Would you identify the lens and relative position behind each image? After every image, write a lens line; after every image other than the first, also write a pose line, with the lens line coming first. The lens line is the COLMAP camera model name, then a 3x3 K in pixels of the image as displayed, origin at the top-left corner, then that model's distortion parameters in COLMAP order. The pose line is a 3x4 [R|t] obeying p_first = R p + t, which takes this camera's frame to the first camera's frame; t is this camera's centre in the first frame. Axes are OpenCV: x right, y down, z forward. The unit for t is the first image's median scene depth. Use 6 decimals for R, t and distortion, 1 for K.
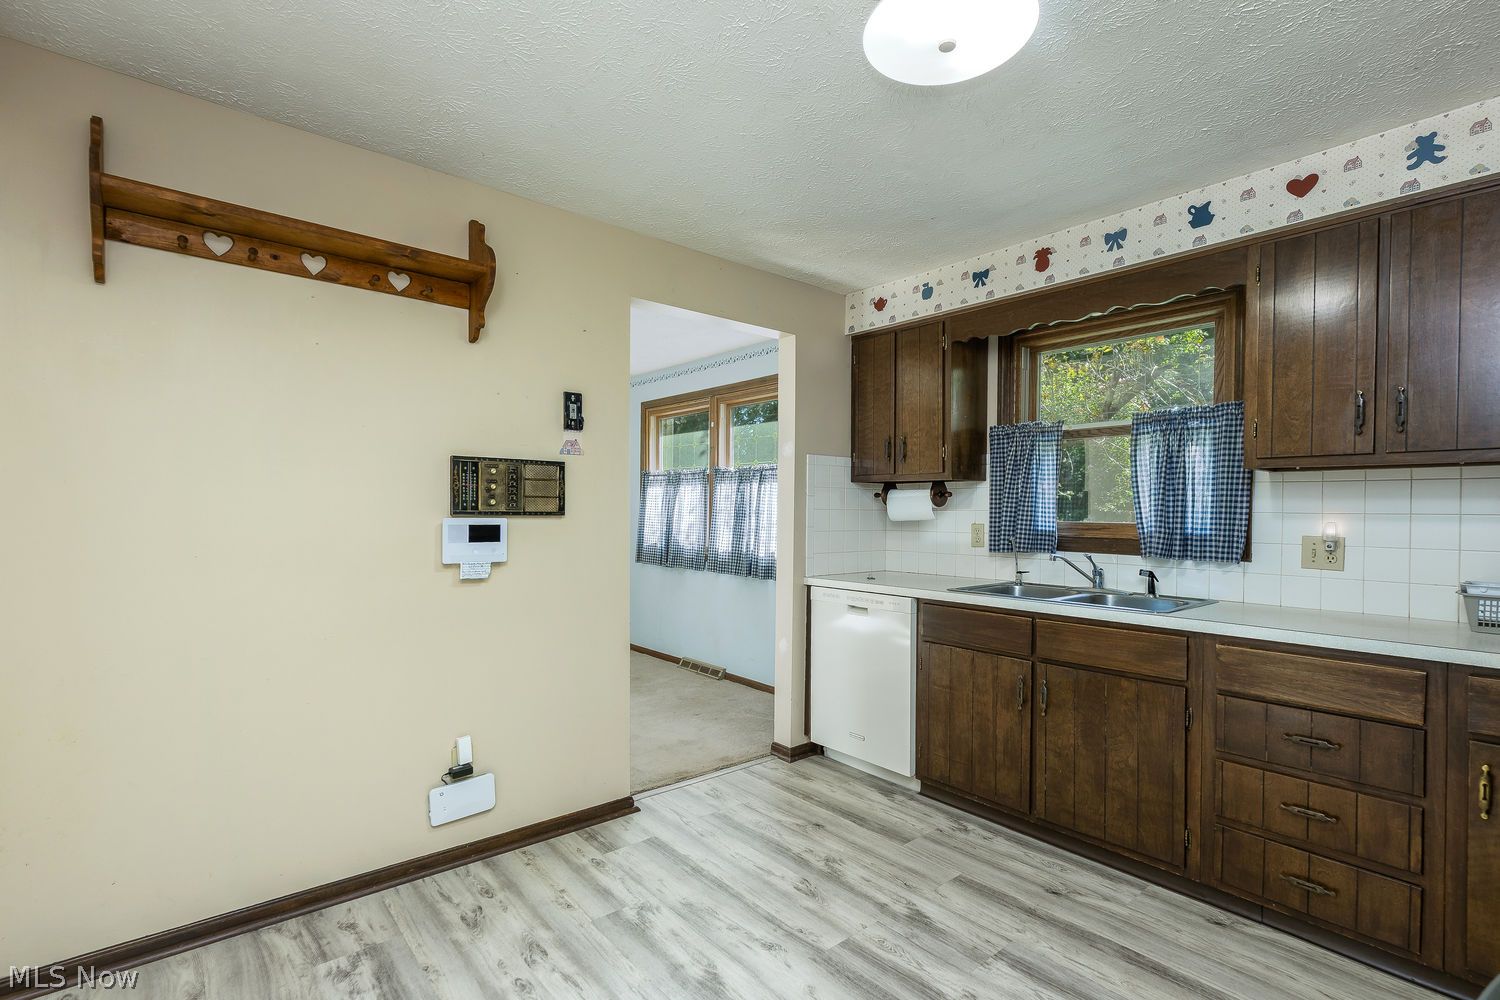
lens RADIAL K [[668.4, 0, 747.4], [0, 668.4, 518.6], [0, 0, 1]] dist [0.001158, -0.000129]
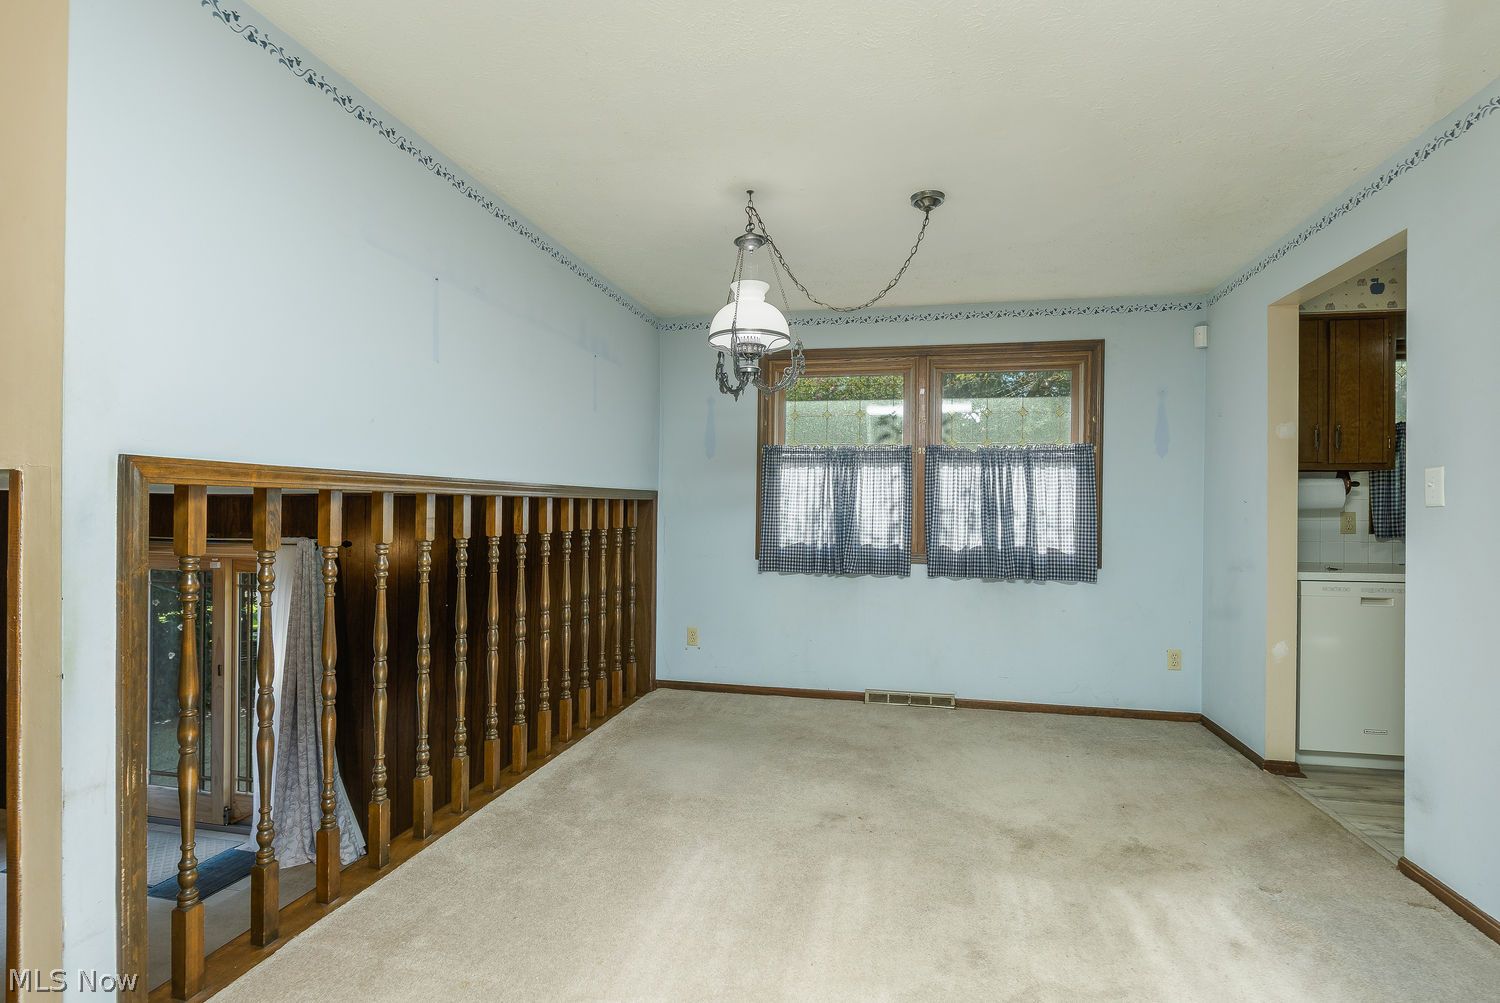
lens RADIAL K [[715.1, 0, 750.0], [0, 715.1, 501.5], [0, 0, 1]] dist [0.002583, -0.000040]
pose [[0.797984, 0.001204, 0.602678, -1.448231], [0.006128, 0.999930, -0.010112, -0.004049], [-0.602648, 0.011763, 0.797920, 0.873724]]
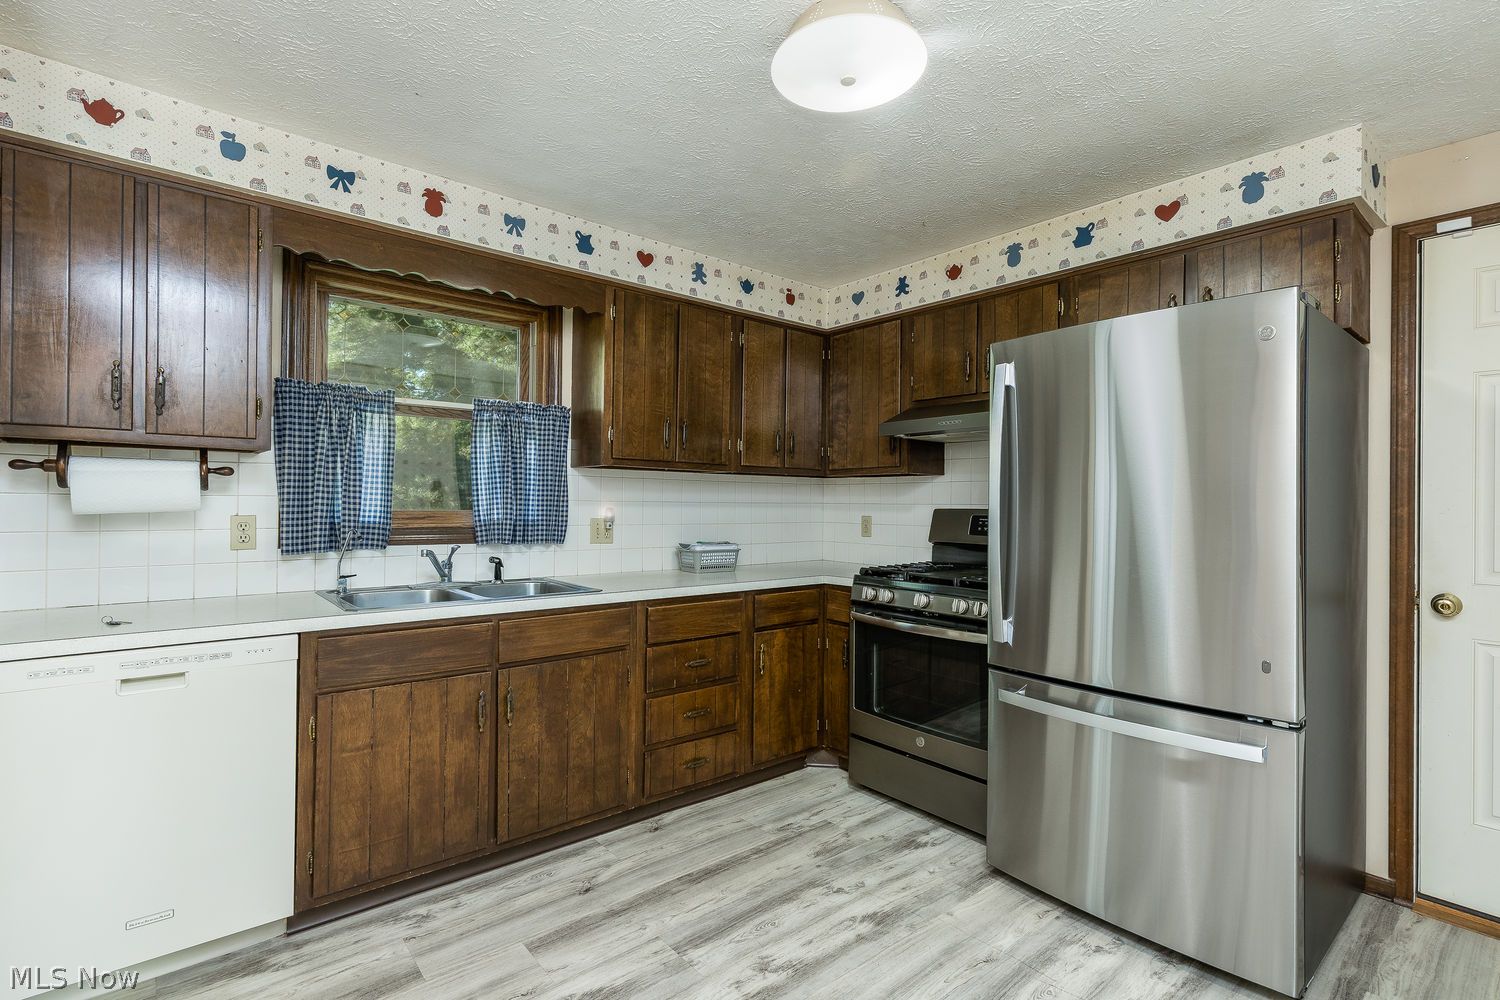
lens RADIAL K [[689.1, 0, 750.0], [0, 689.1, 500.0], [0, 0, 1]] dist [0.001495, 0.000336]
pose [[0.026665, -0.004795, 0.999633, -0.455211], [0.000093, 0.999989, 0.004794, -0.014824], [-0.999644, -0.000035, 0.026665, 0.616246]]
